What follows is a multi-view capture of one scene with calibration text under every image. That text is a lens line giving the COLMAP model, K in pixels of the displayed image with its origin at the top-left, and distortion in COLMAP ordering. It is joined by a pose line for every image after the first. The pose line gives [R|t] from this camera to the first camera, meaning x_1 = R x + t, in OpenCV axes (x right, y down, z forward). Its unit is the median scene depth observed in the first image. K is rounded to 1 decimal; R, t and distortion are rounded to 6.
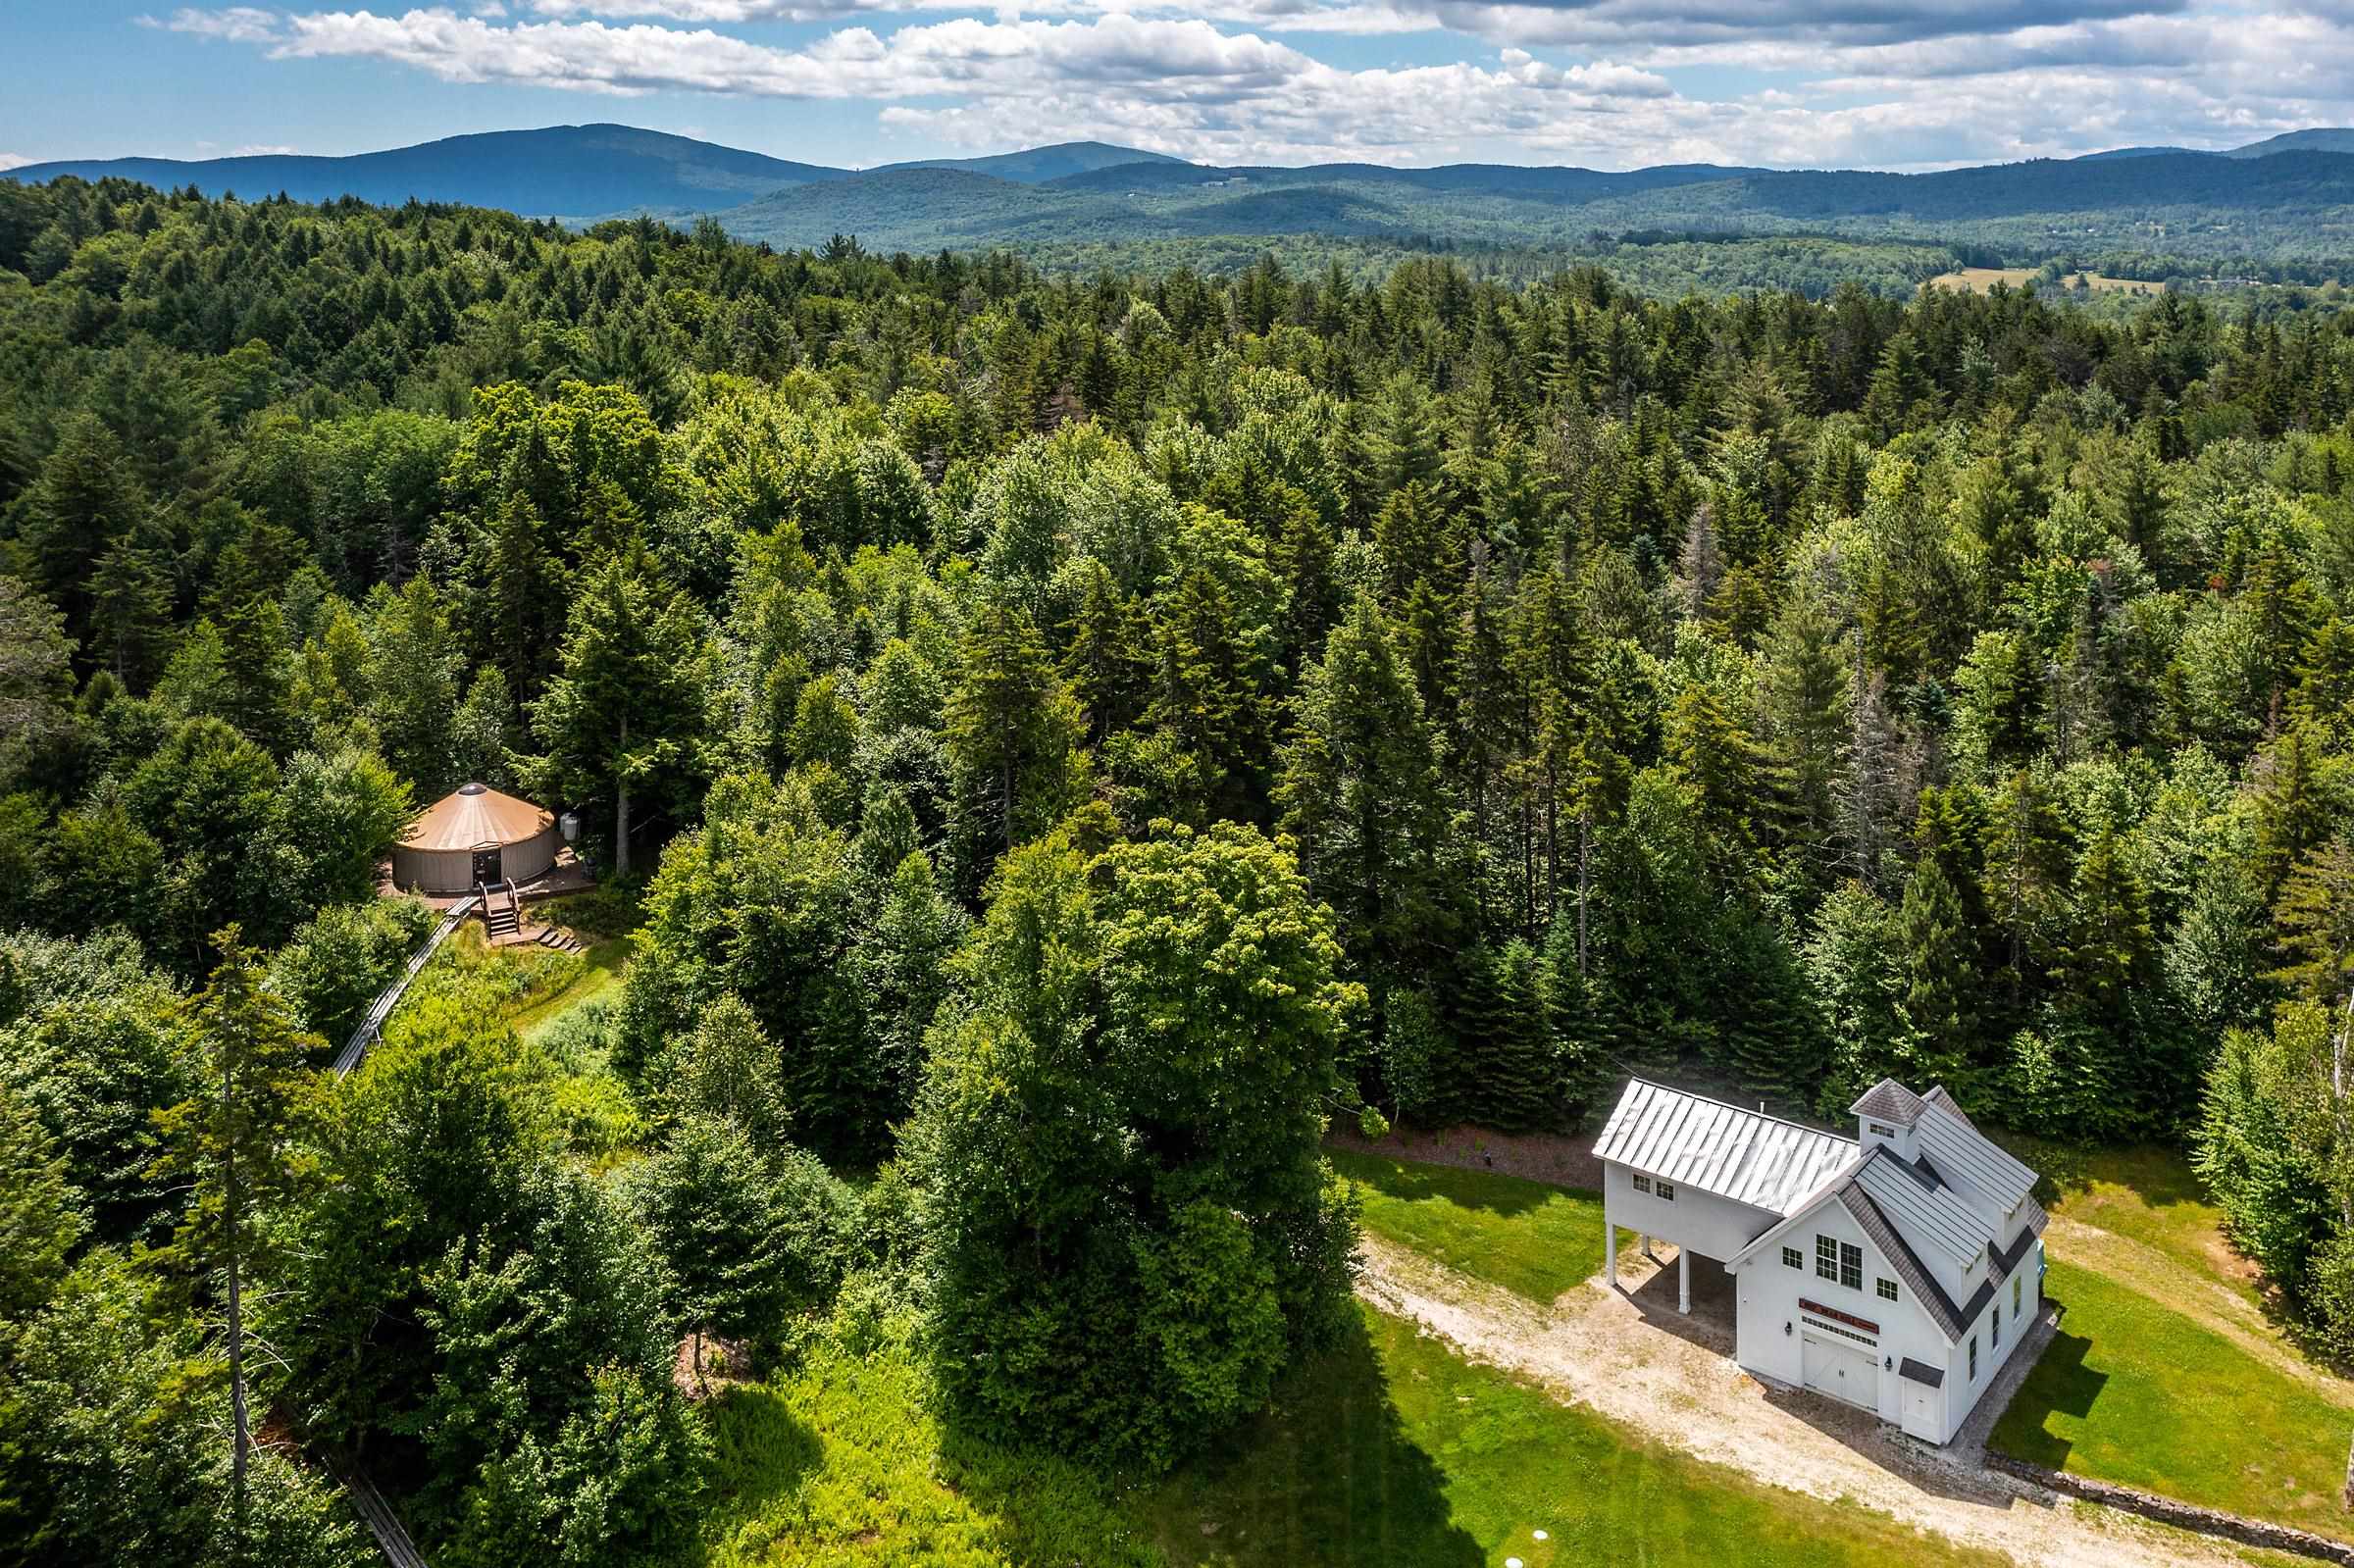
lens RADIAL K [[1807.1, 0, 1210.8], [0, 1807.1, 380.7], [0, 0, 1]] dist [-0.000033, -0.002091]
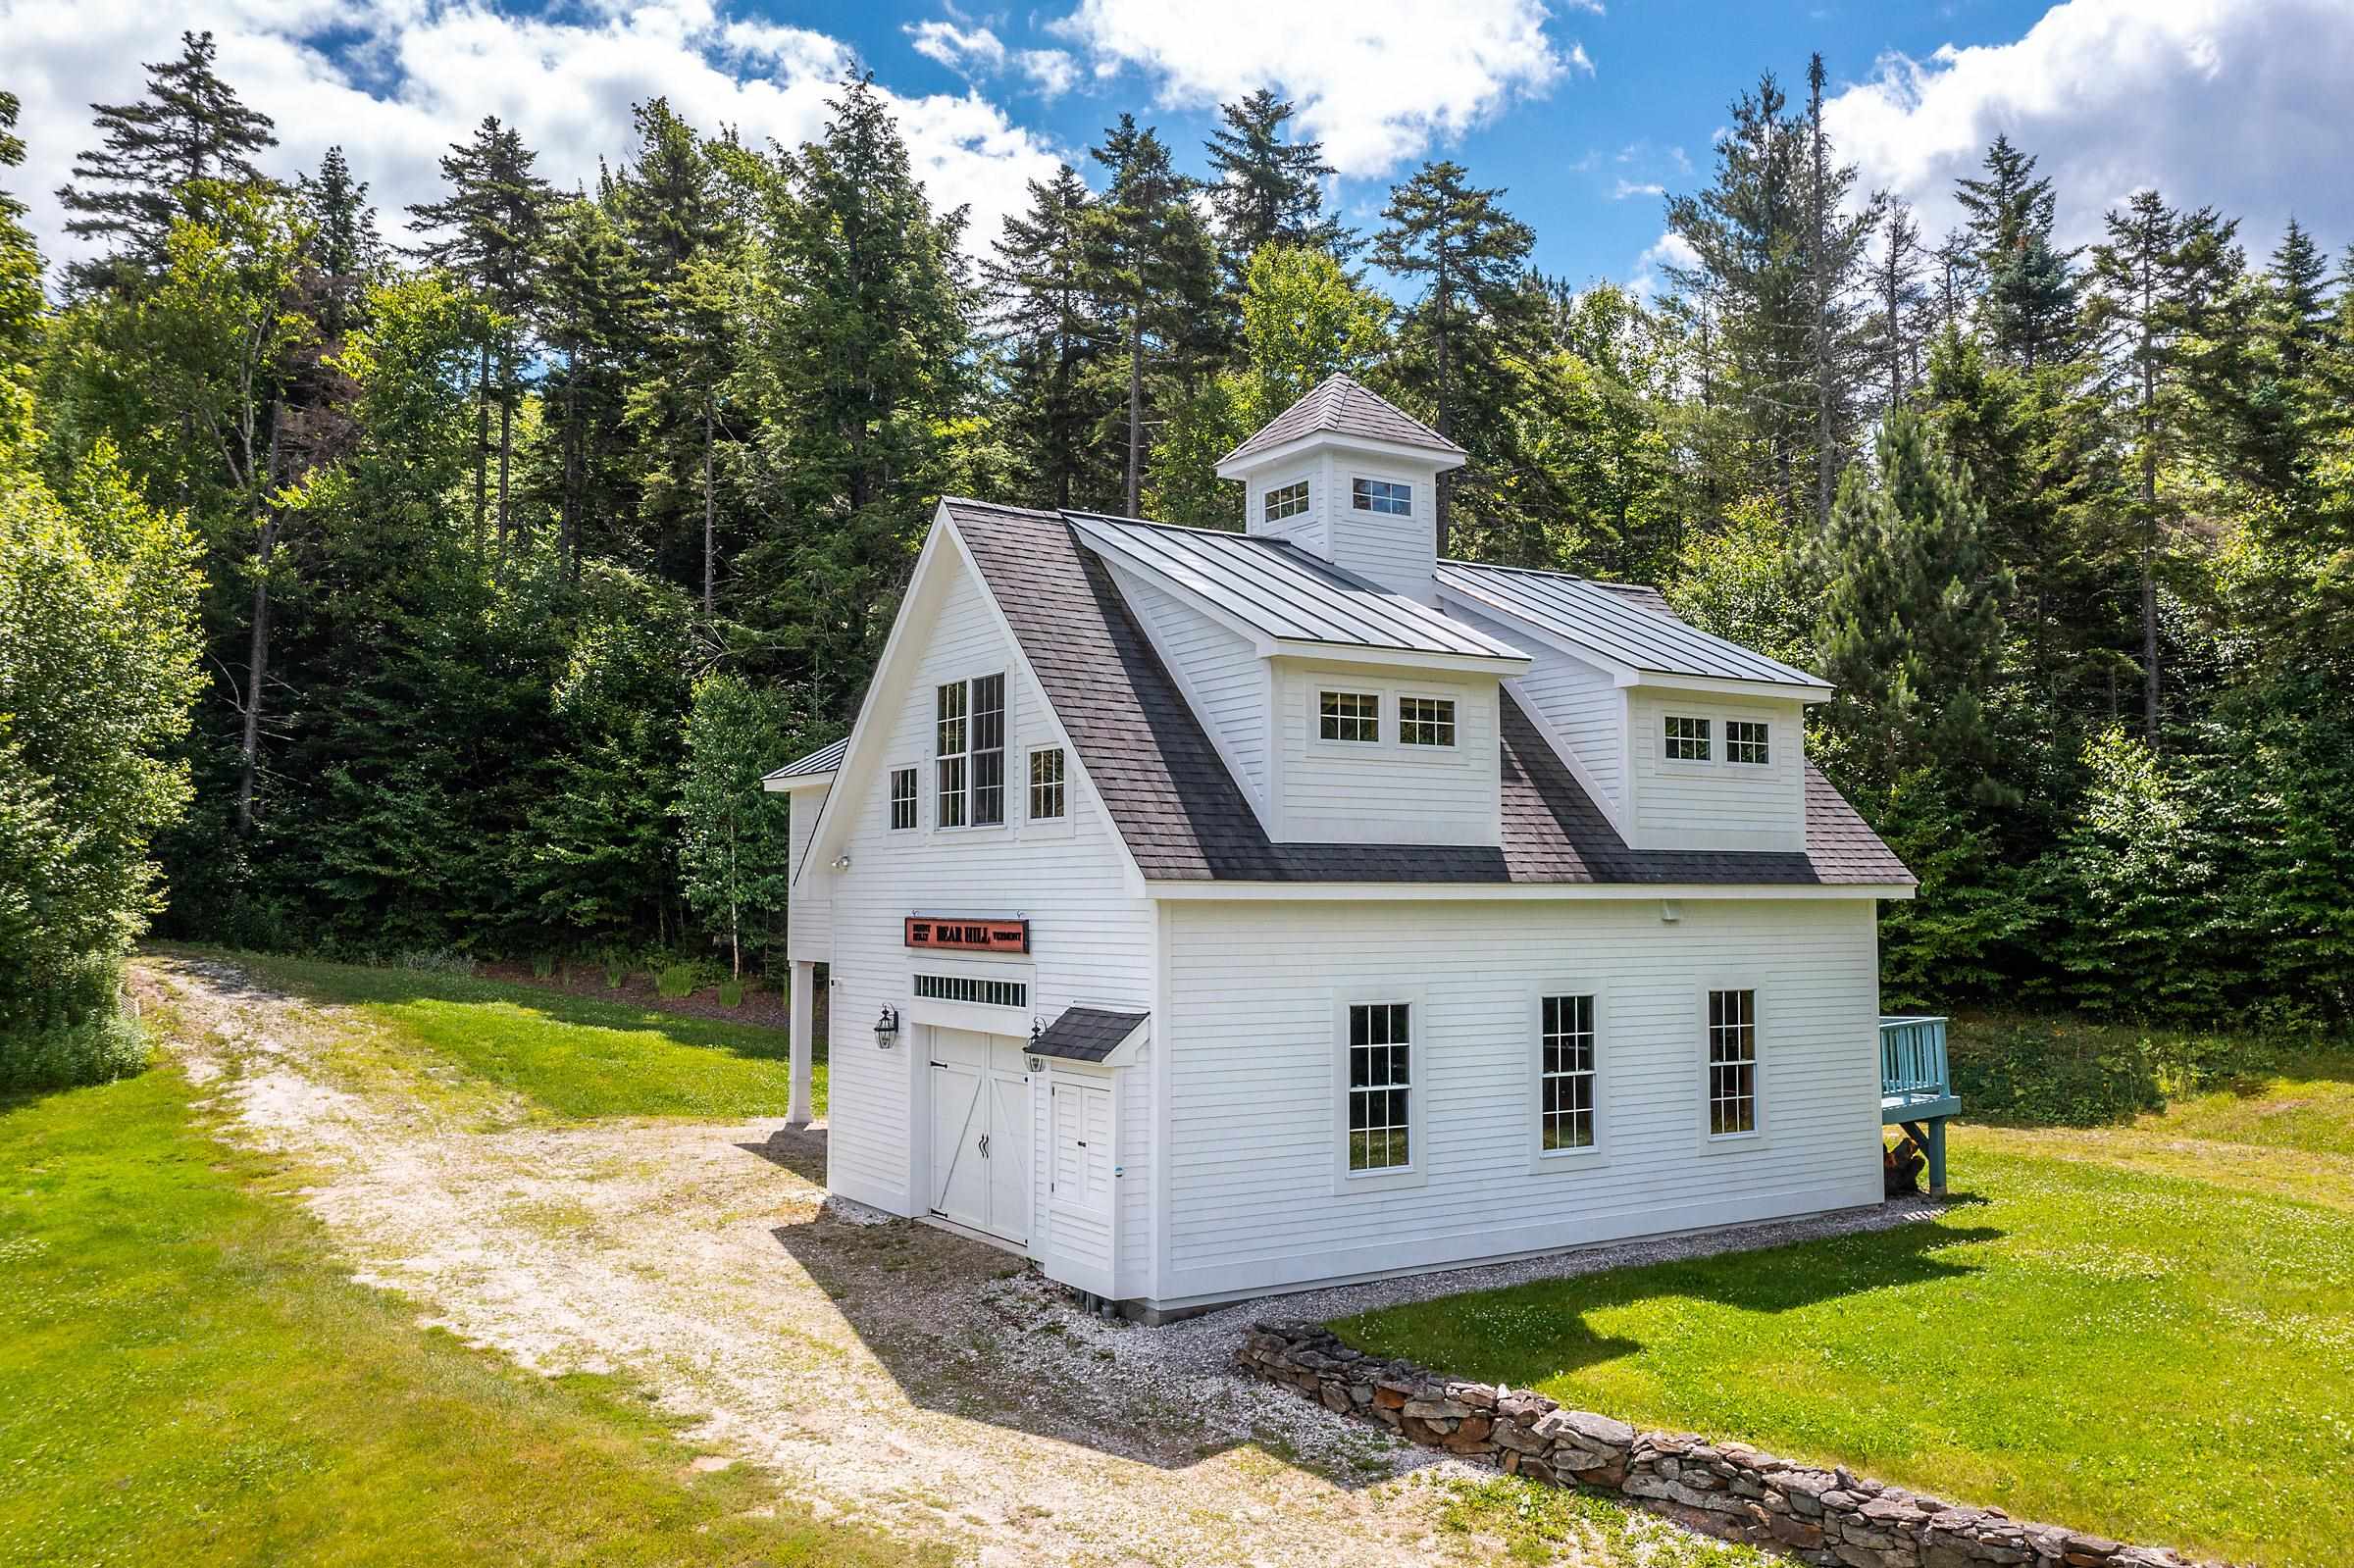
lens RADIAL K [[1860.0, 0, 1172.9], [0, 1860.0, 756.9], [0, 0, 1]] dist [-0.003182, -0.000899]
pose [[0.958783, 0.002266, -0.284131, 0.423249], [-0.029127, 0.995484, -0.090350, 0.466004], [0.282643, 0.094902, 0.954519, 0.644666]]
